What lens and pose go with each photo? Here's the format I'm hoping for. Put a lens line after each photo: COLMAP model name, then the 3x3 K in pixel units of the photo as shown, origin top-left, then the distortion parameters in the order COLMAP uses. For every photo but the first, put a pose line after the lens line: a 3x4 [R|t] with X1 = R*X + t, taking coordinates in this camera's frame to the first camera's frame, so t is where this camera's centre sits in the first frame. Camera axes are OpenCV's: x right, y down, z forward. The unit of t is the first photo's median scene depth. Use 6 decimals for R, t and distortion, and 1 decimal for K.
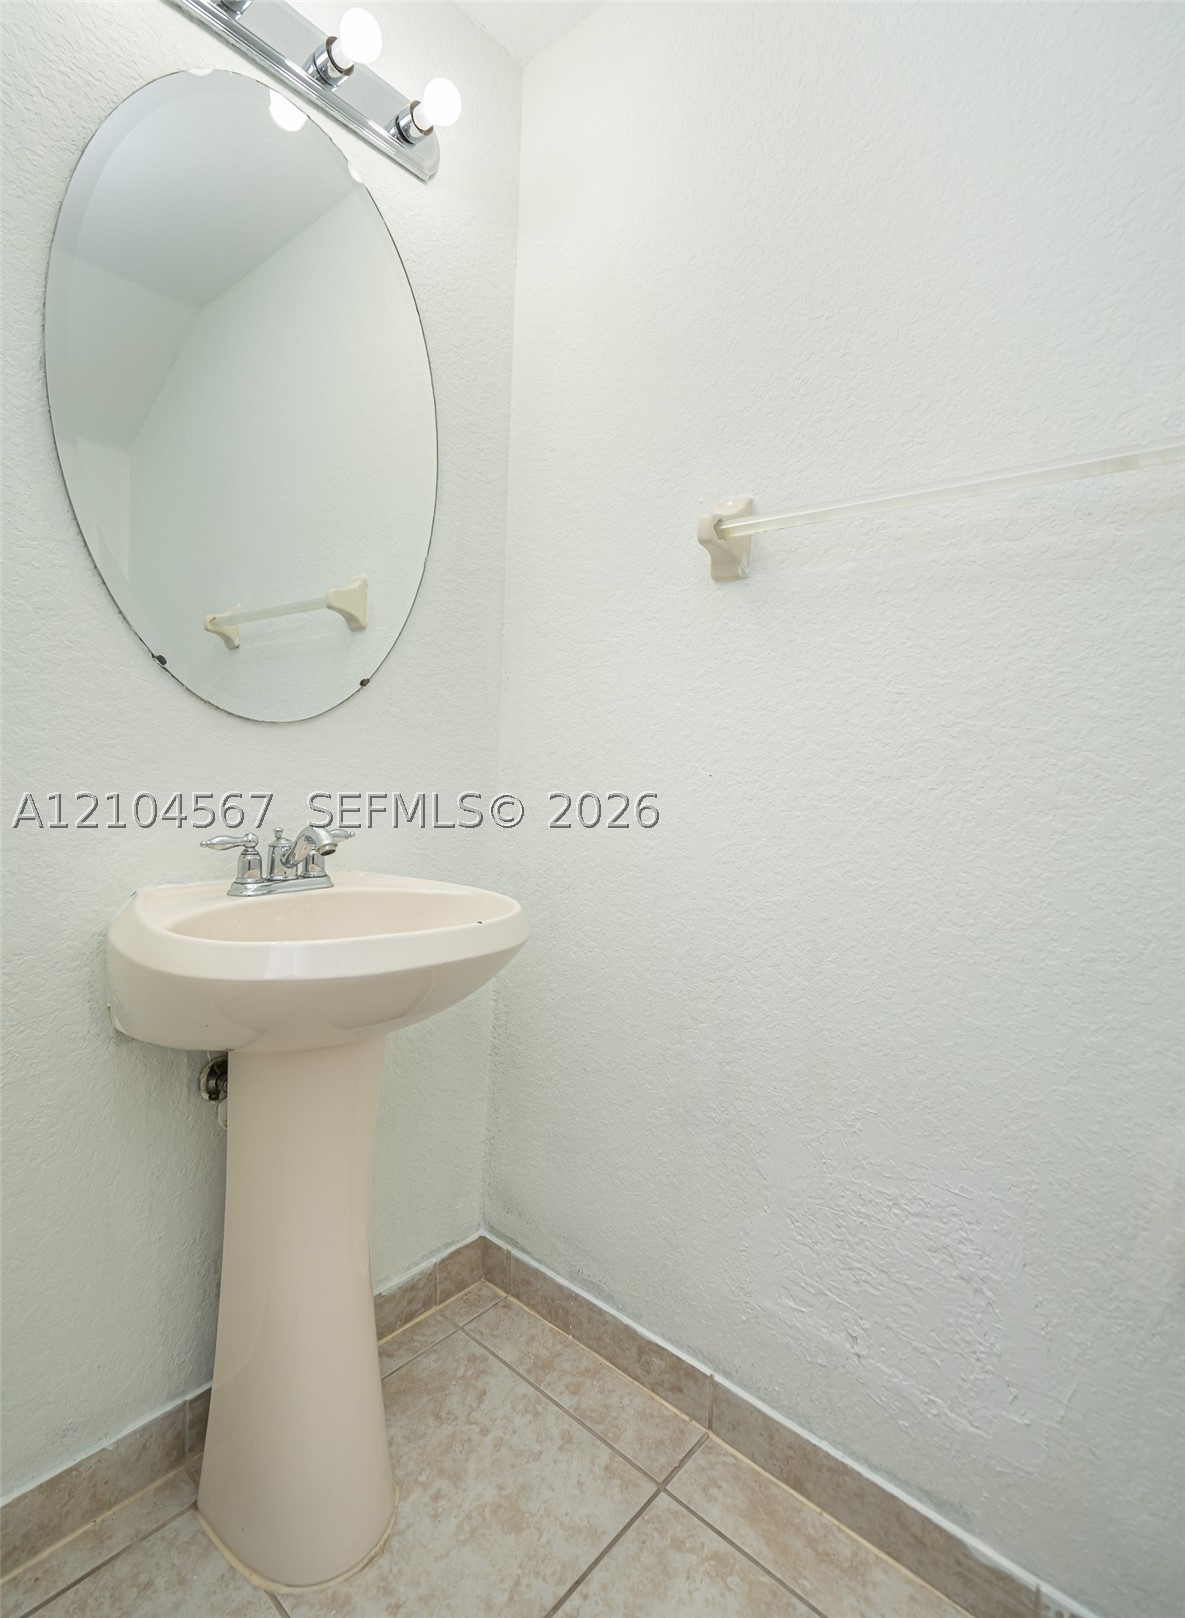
lens RADIAL K [[801.1, 0, 601.1], [0, 801.1, 770.2], [0, 0, 1]] dist [-0.025960, 0.014590]
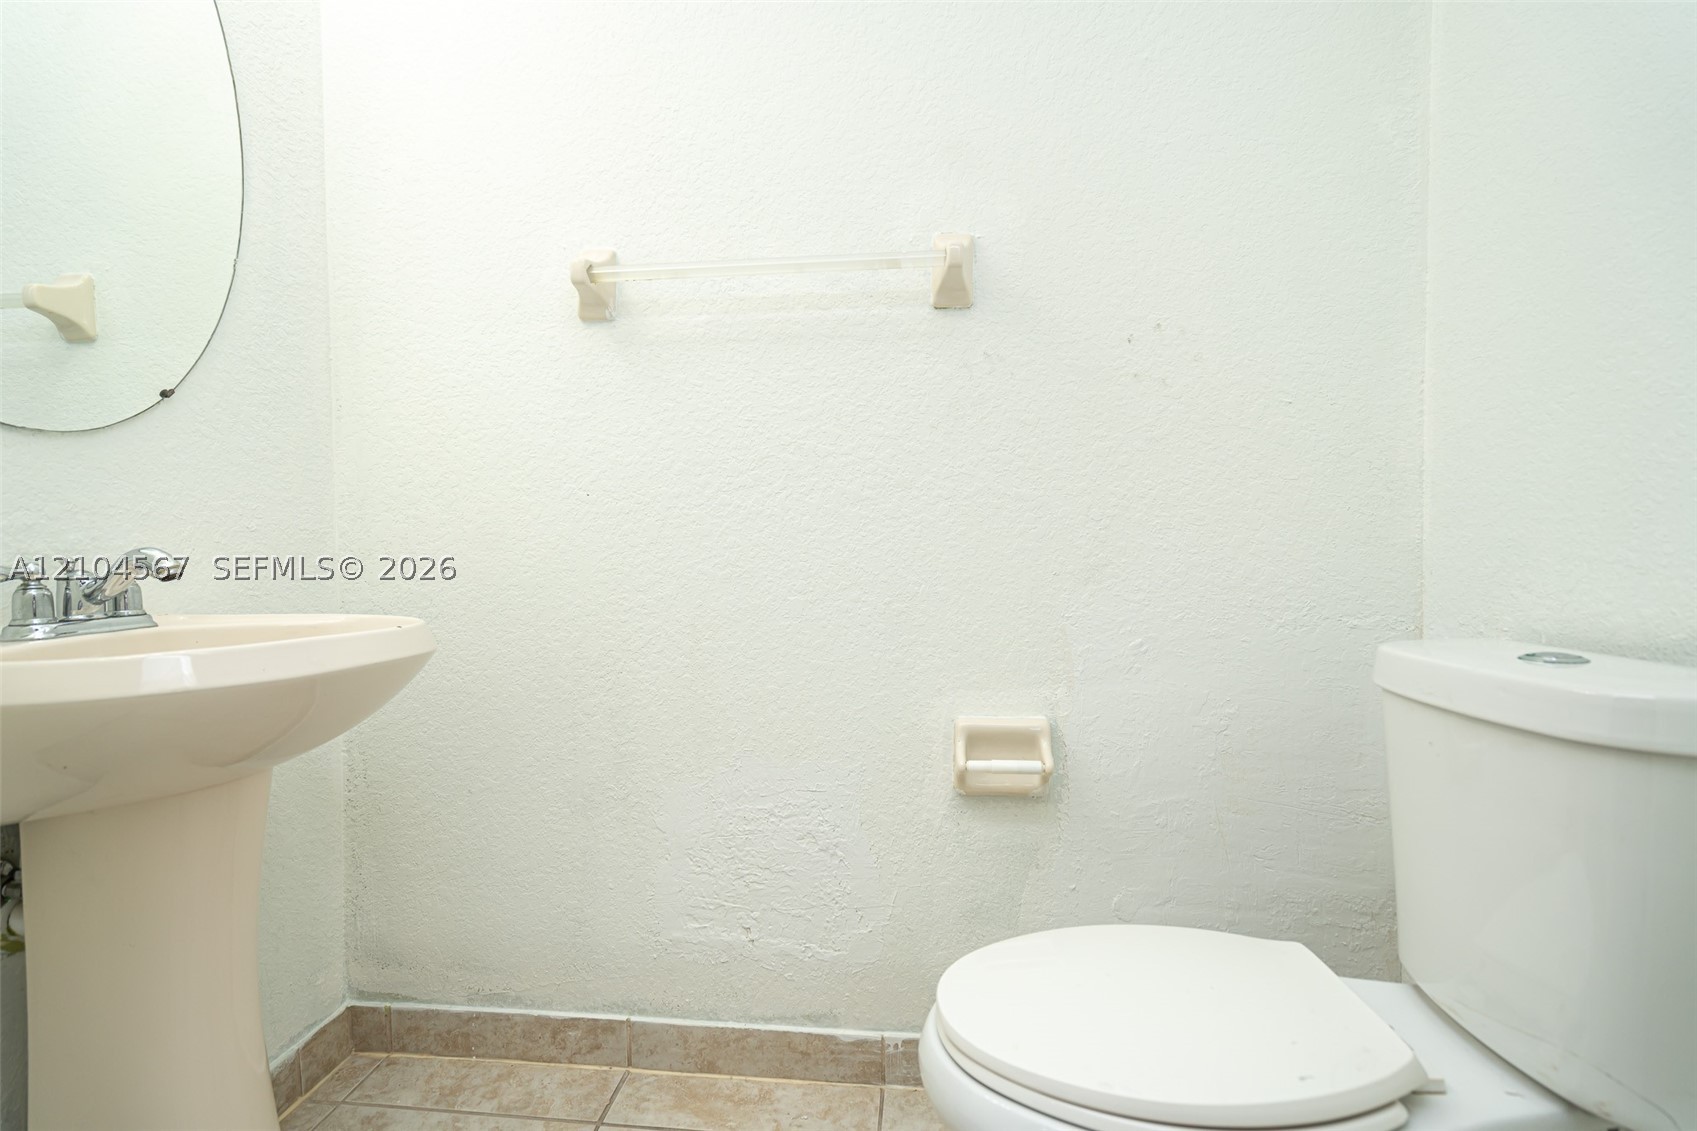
lens RADIAL K [[778.4, 0, 848.5], [0, 778.4, 565.5], [0, 0, 1]] dist [-0.029766, 0.019633]
pose [[0.811075, -0.059914, 0.581866, -0.209516], [0.055007, 0.998145, 0.026103, 0.099064], [-0.582350, 0.010835, 0.812866, -0.095183]]
